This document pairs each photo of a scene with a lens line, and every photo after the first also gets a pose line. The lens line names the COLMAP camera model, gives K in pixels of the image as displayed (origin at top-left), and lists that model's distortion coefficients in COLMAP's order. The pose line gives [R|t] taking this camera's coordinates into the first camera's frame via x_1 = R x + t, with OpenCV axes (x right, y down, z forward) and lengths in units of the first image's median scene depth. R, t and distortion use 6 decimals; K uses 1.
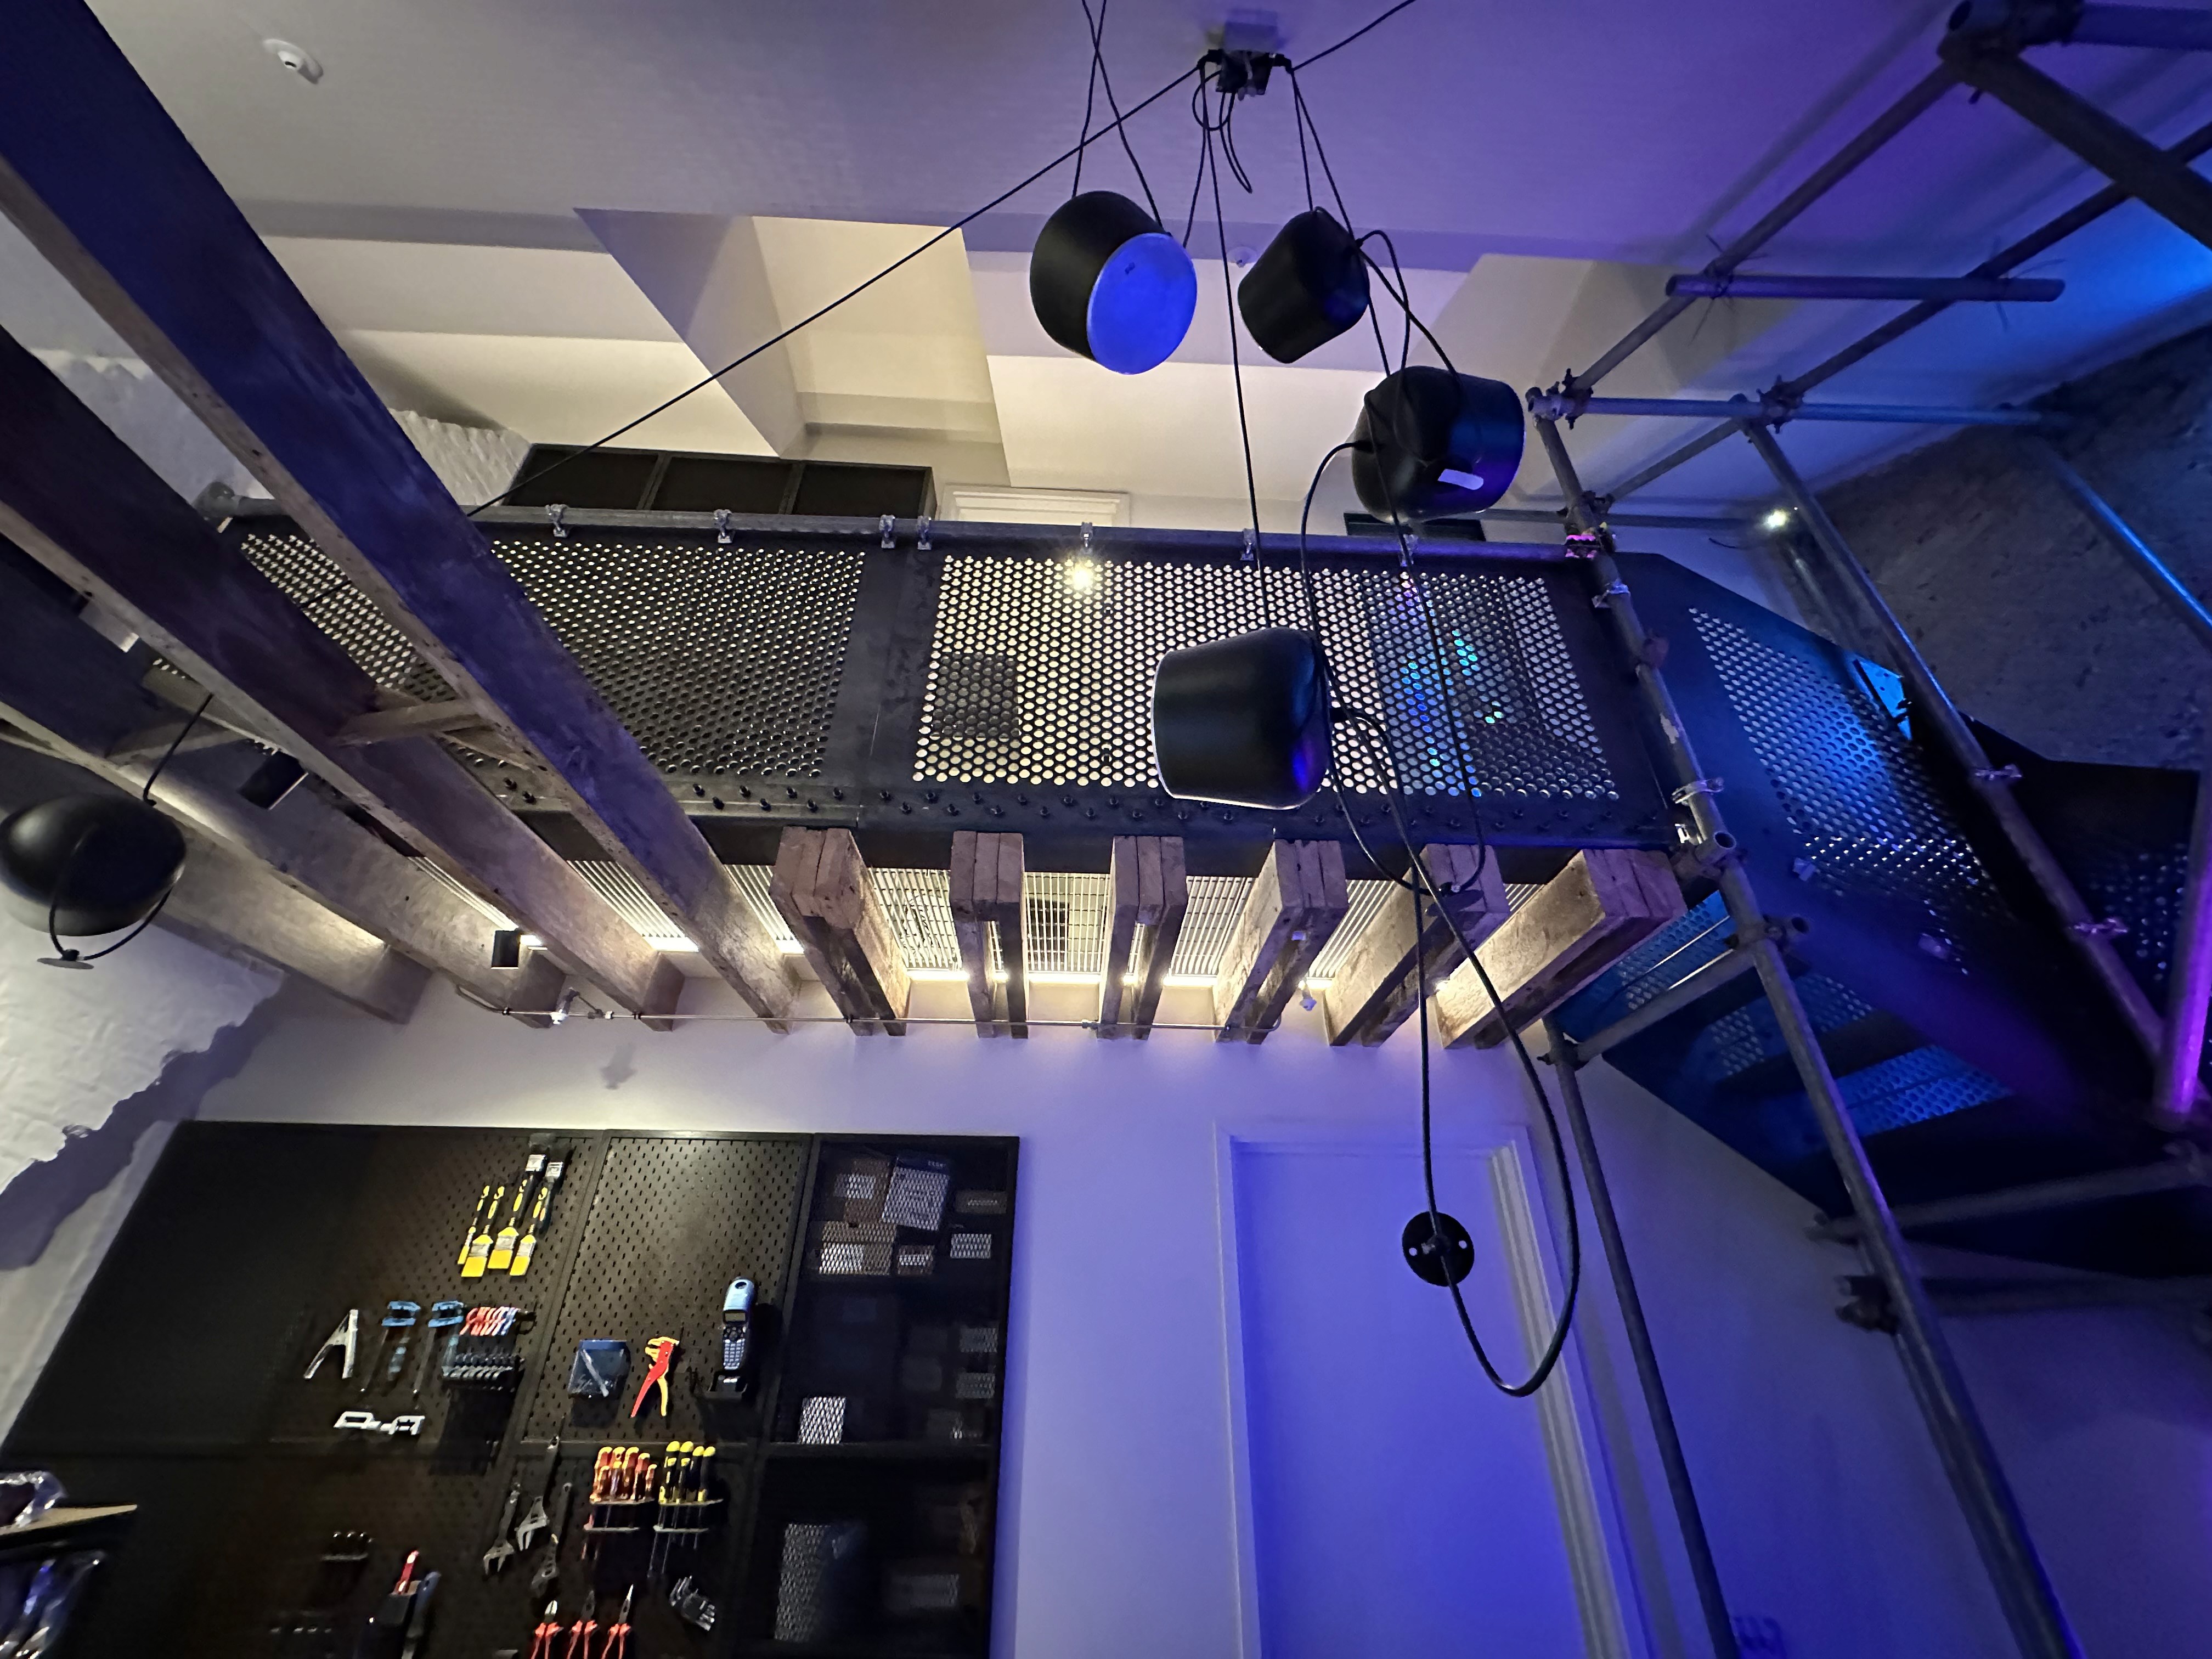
lens RADIAL K [[875.9, 0, 1103.8], [0, 875.9, 824.7], [0, 0, 1]] dist [-0.002329, 0.000365]
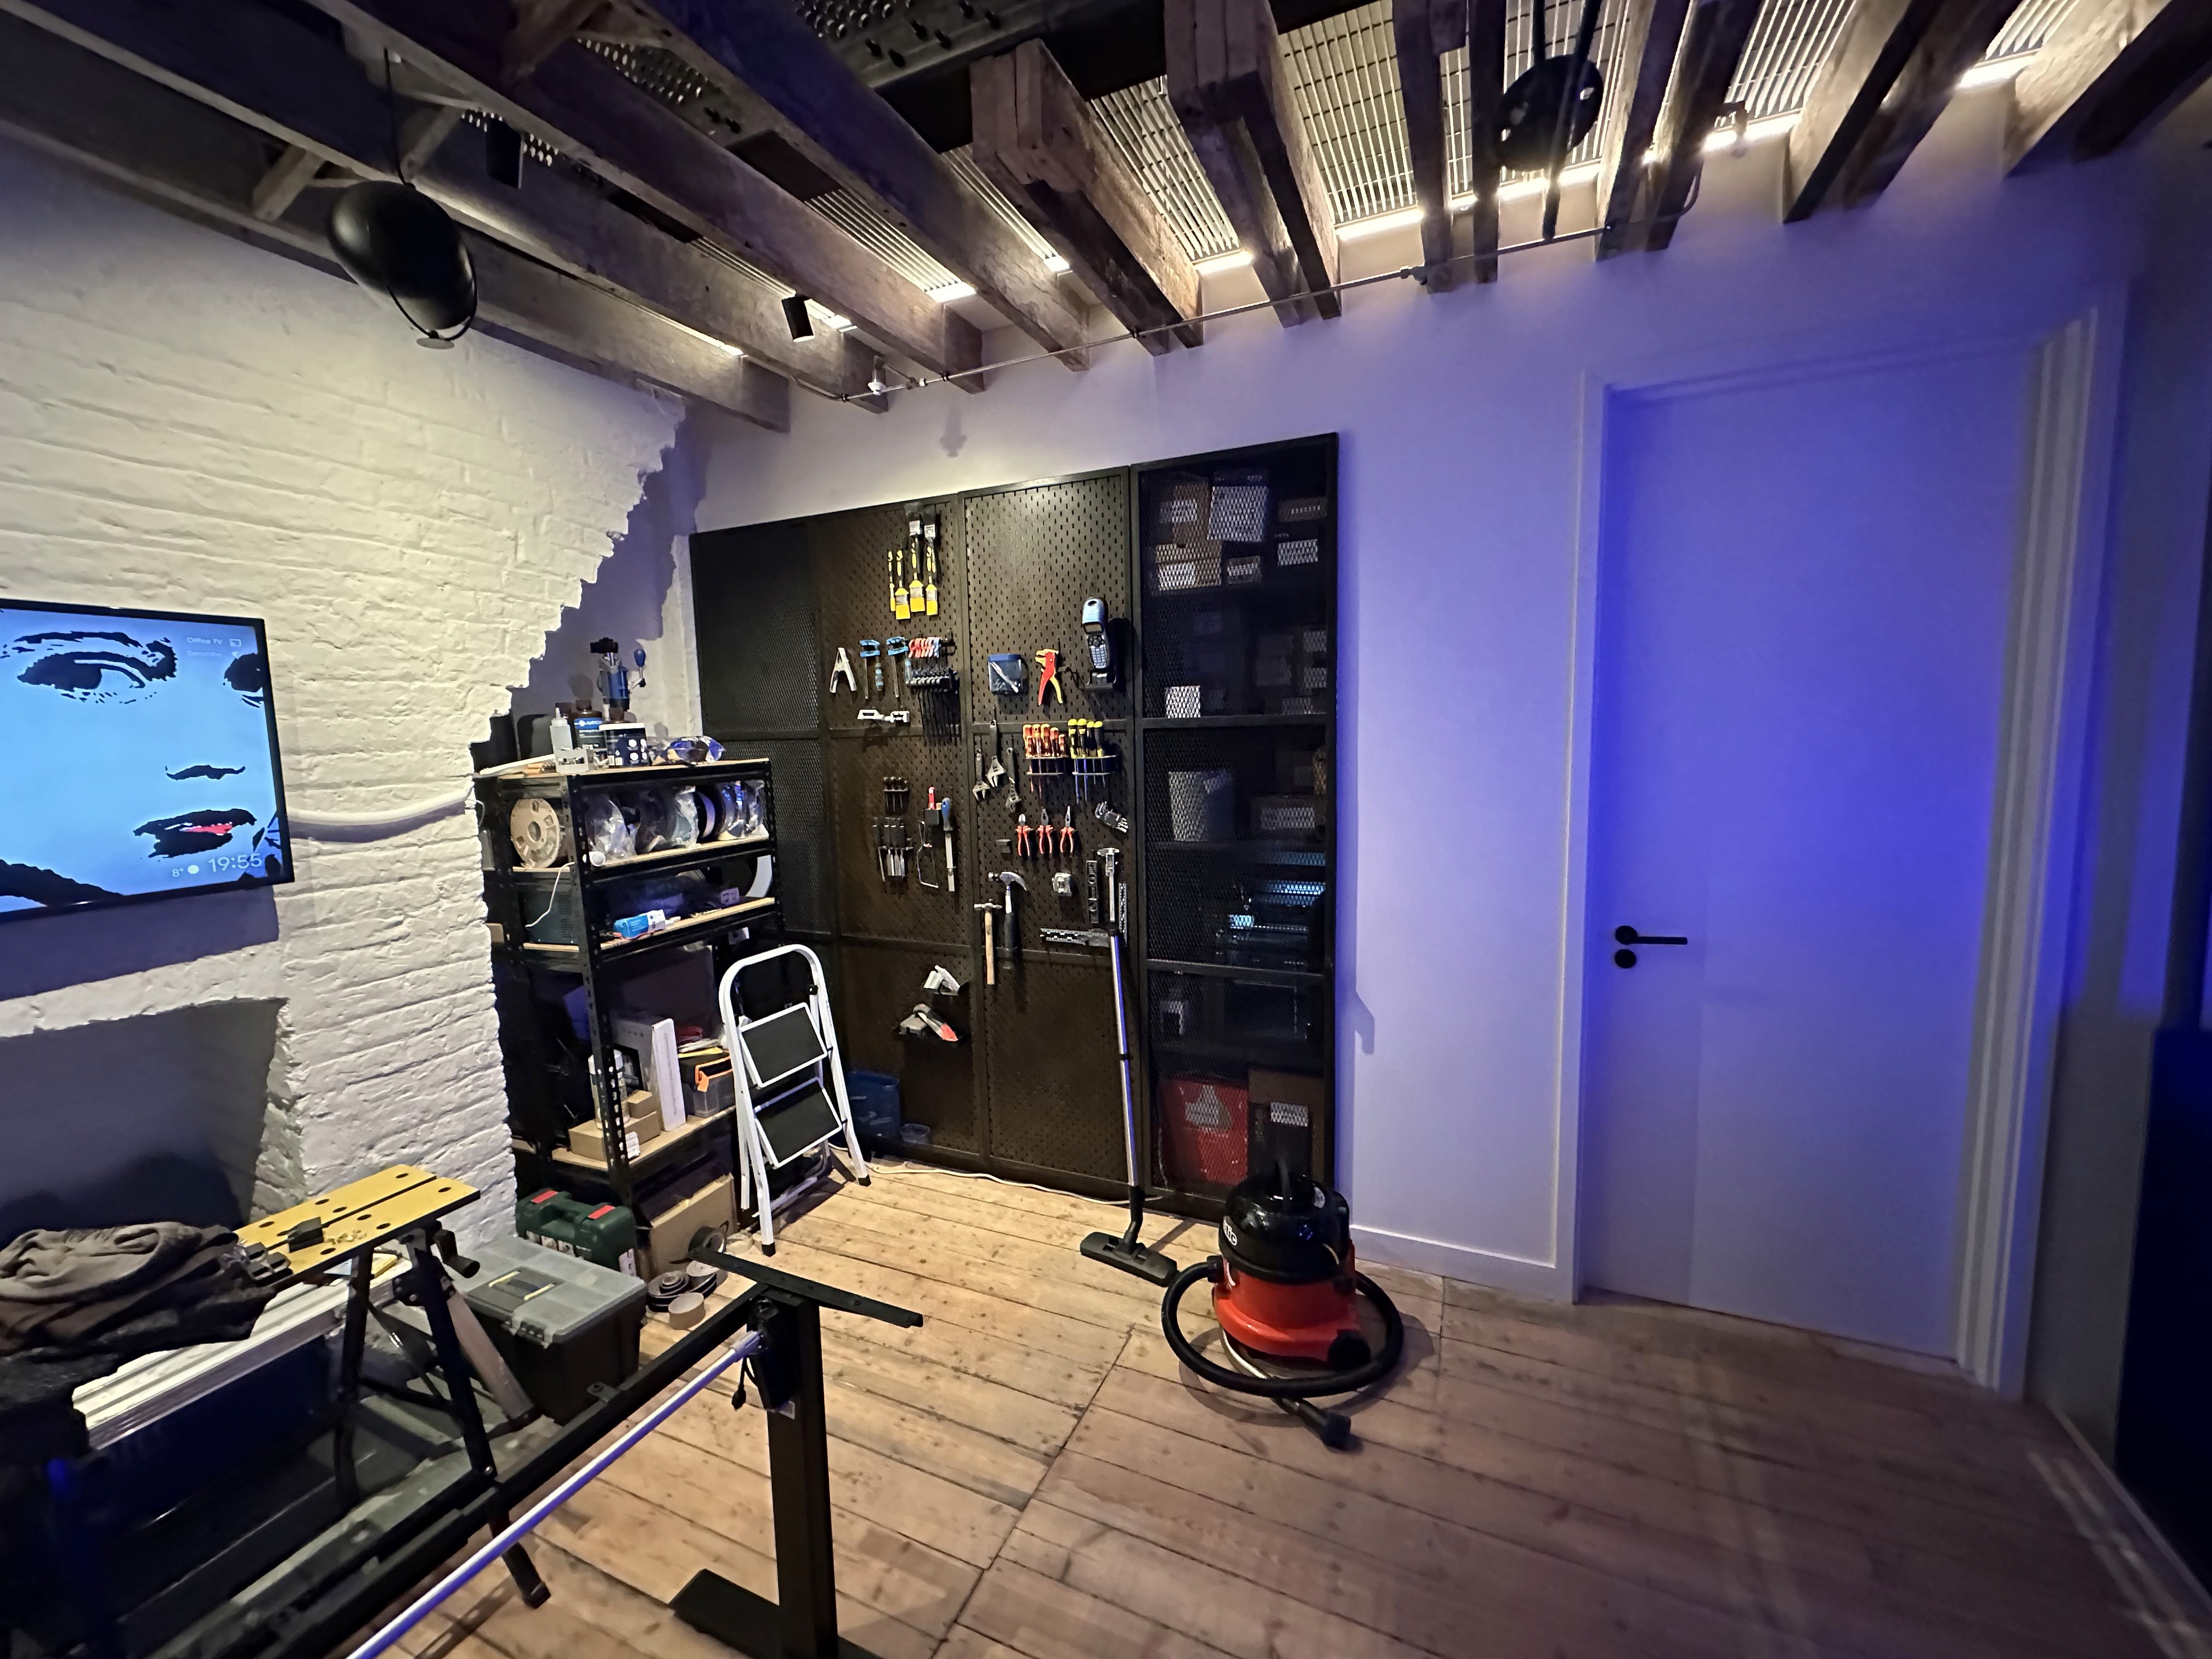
lens RADIAL K [[875.9, 0, 1101.8], [0, 875.9, 822.1], [0, 0, 1]] dist [-0.002329, 0.000365]
pose [[0.896899, 0.016123, -0.441941, 0.106091], [0.257999, 0.792569, 0.552513, 0.128046], [0.359177, -0.609569, 0.706694, 0.026779]]
